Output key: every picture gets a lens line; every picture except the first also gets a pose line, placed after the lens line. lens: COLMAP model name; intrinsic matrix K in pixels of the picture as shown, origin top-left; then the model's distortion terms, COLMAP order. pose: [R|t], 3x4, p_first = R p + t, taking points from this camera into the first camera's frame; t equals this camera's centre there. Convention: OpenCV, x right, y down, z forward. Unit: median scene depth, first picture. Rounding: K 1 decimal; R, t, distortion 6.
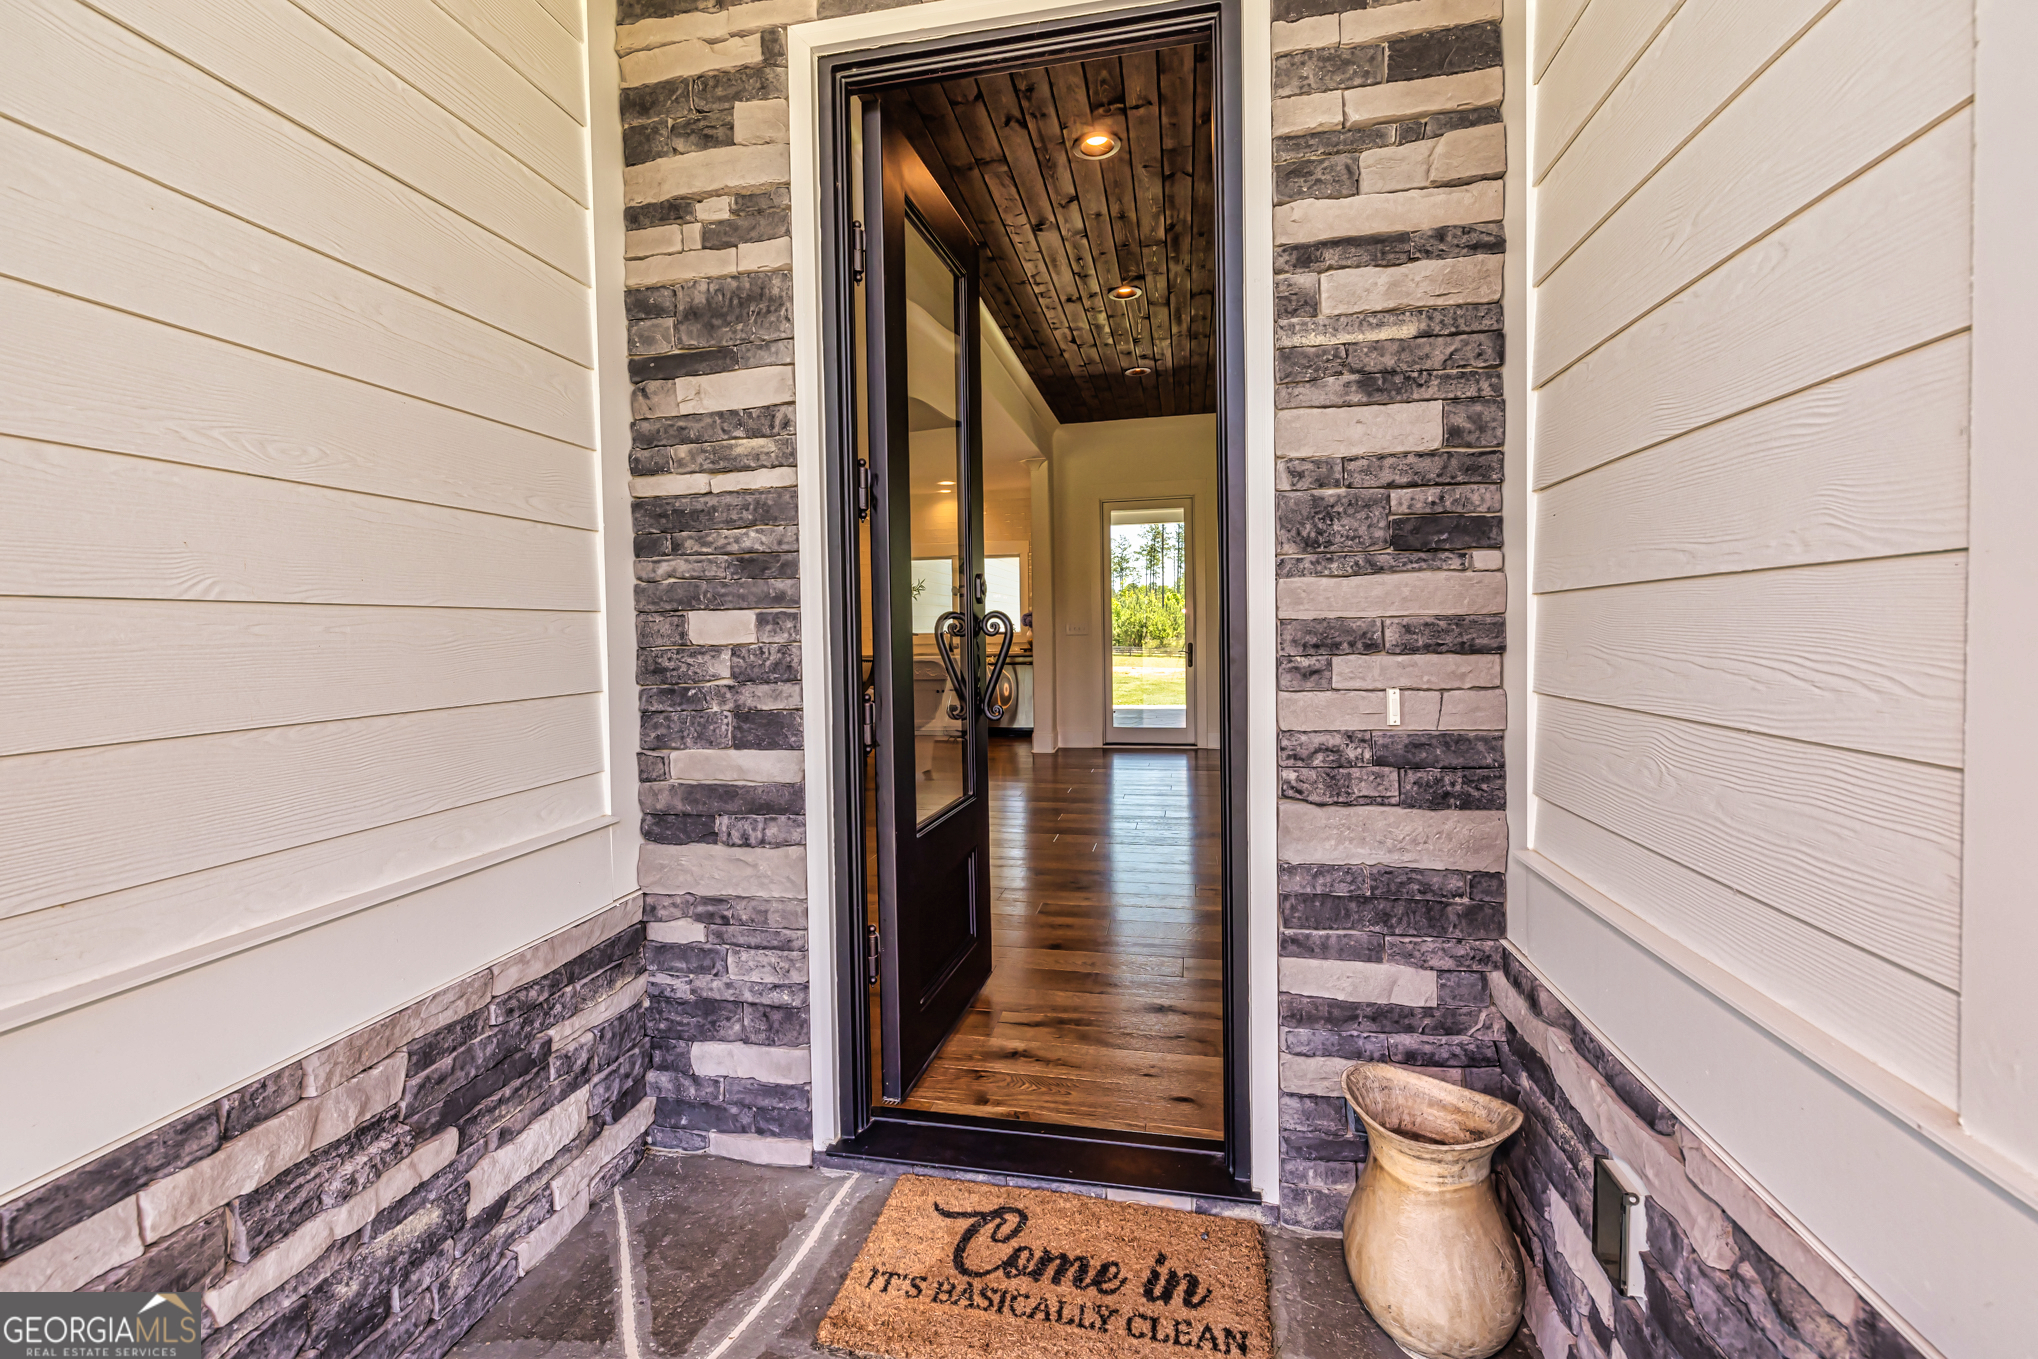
lens RADIAL K [[876.3, 0, 1008.4], [0, 876.3, 680.6], [0, 0, 1]] dist [0.000907, -0.000035]
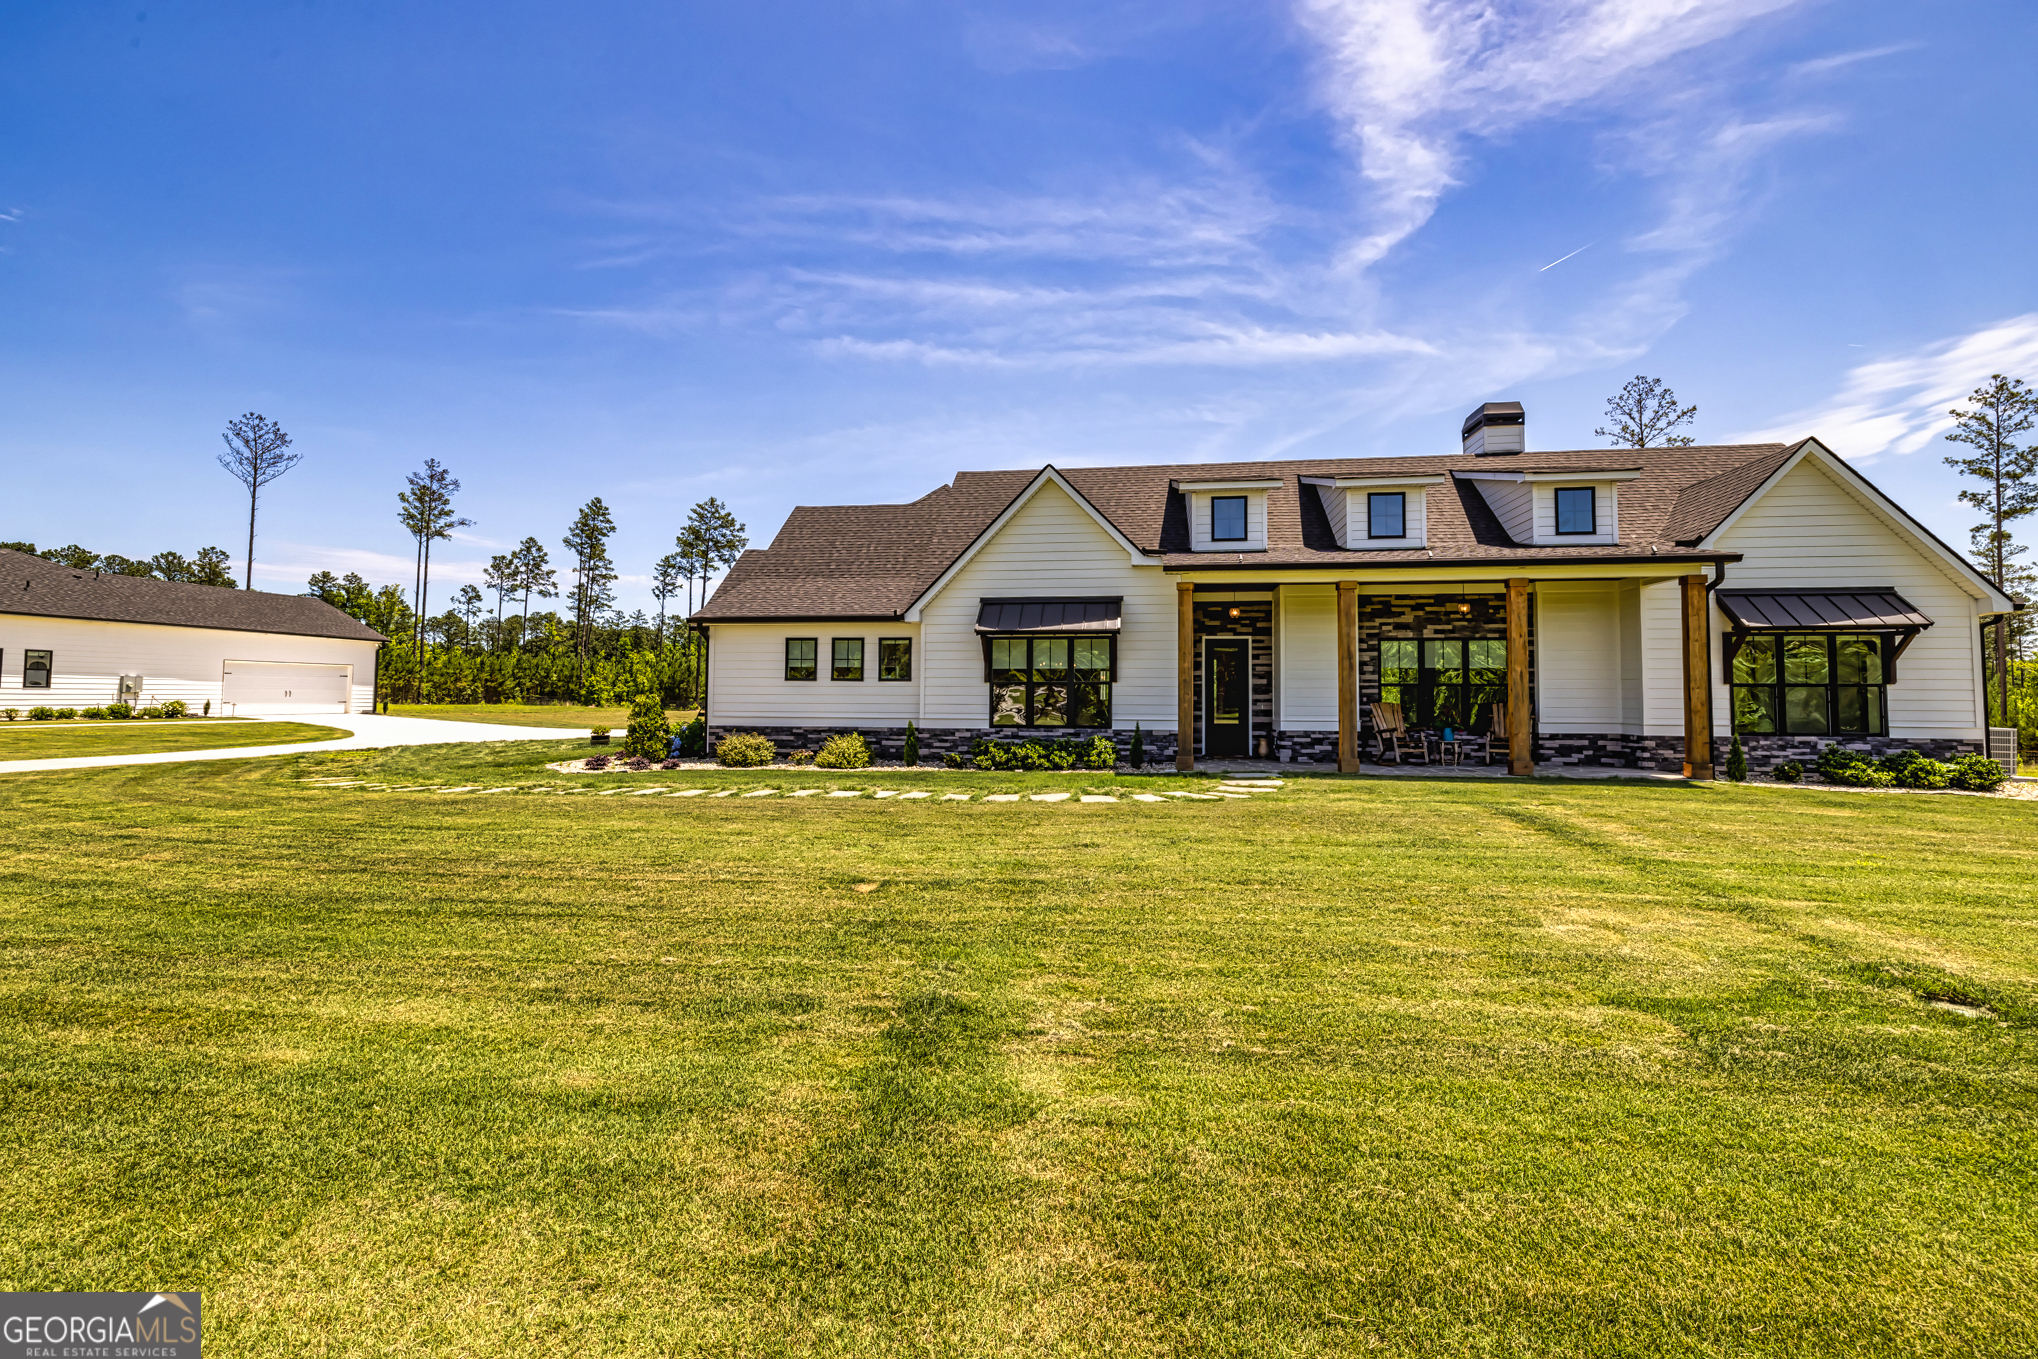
lens RADIAL K [[876.3, 0, 1016.7], [0, 876.3, 675.3], [0, 0, 1]] dist [0.000907, -0.000035]
pose [[0.998954, 0.025720, 0.037798, -2.587380], [-0.022942, 0.997129, -0.072158, 0.415615], [-0.039546, 0.071215, 0.996677, -8.321480]]
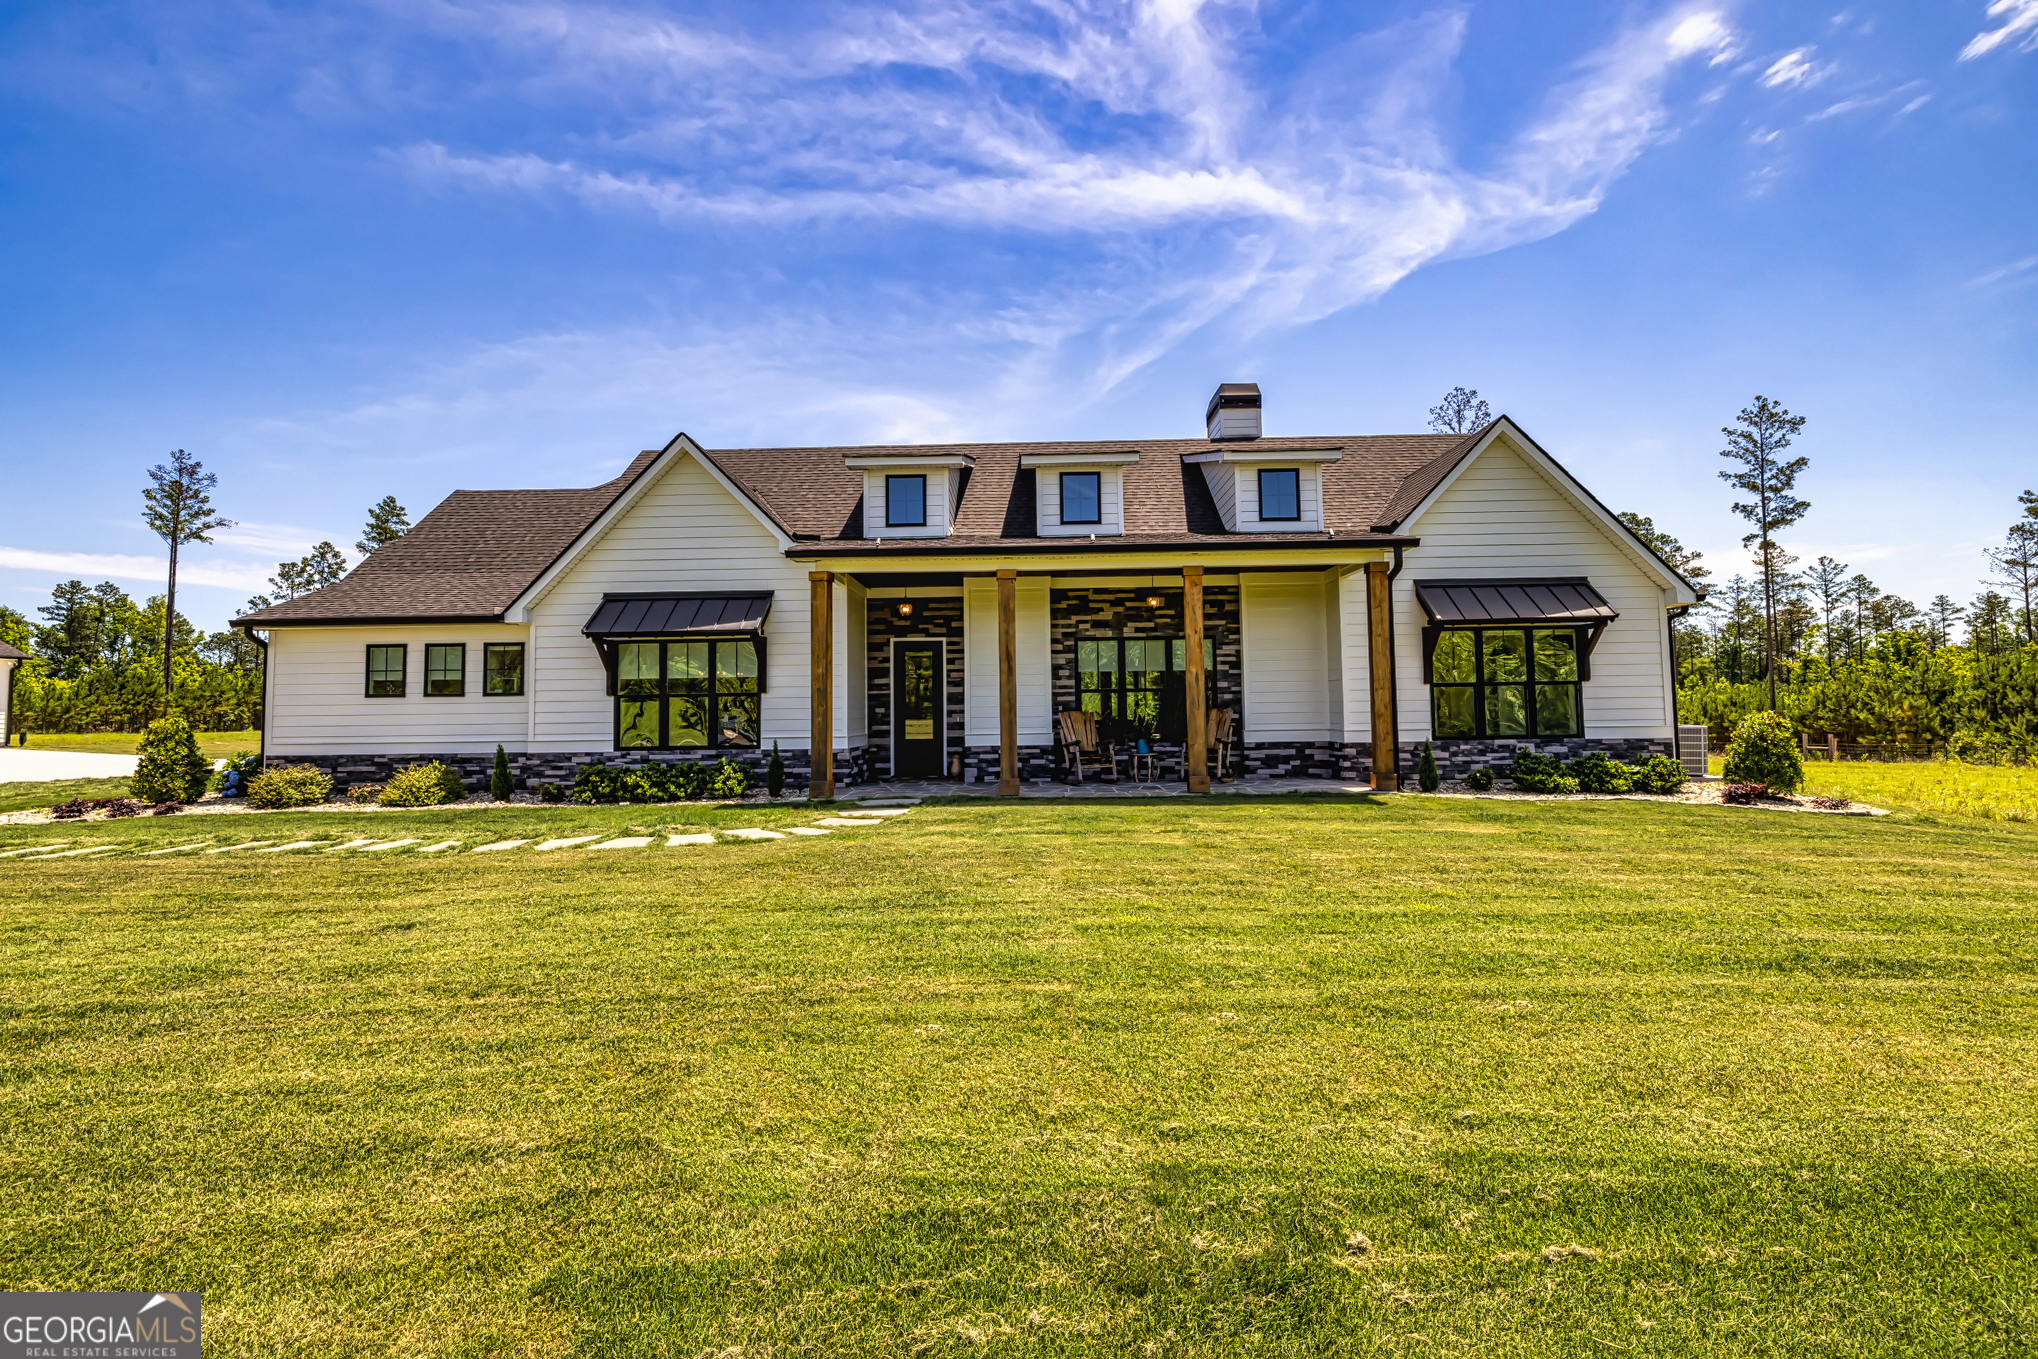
lens RADIAL K [[903.6, 0, 1012.2], [0, 903.6, 674.9], [0, 0, 1]] dist [-0.010938, -0.000405]
pose [[0.986132, 0.012515, 0.165490, -0.510916], [0.002020, 0.996174, -0.087374, 0.343812], [-0.165950, 0.086496, 0.982333, -7.413905]]
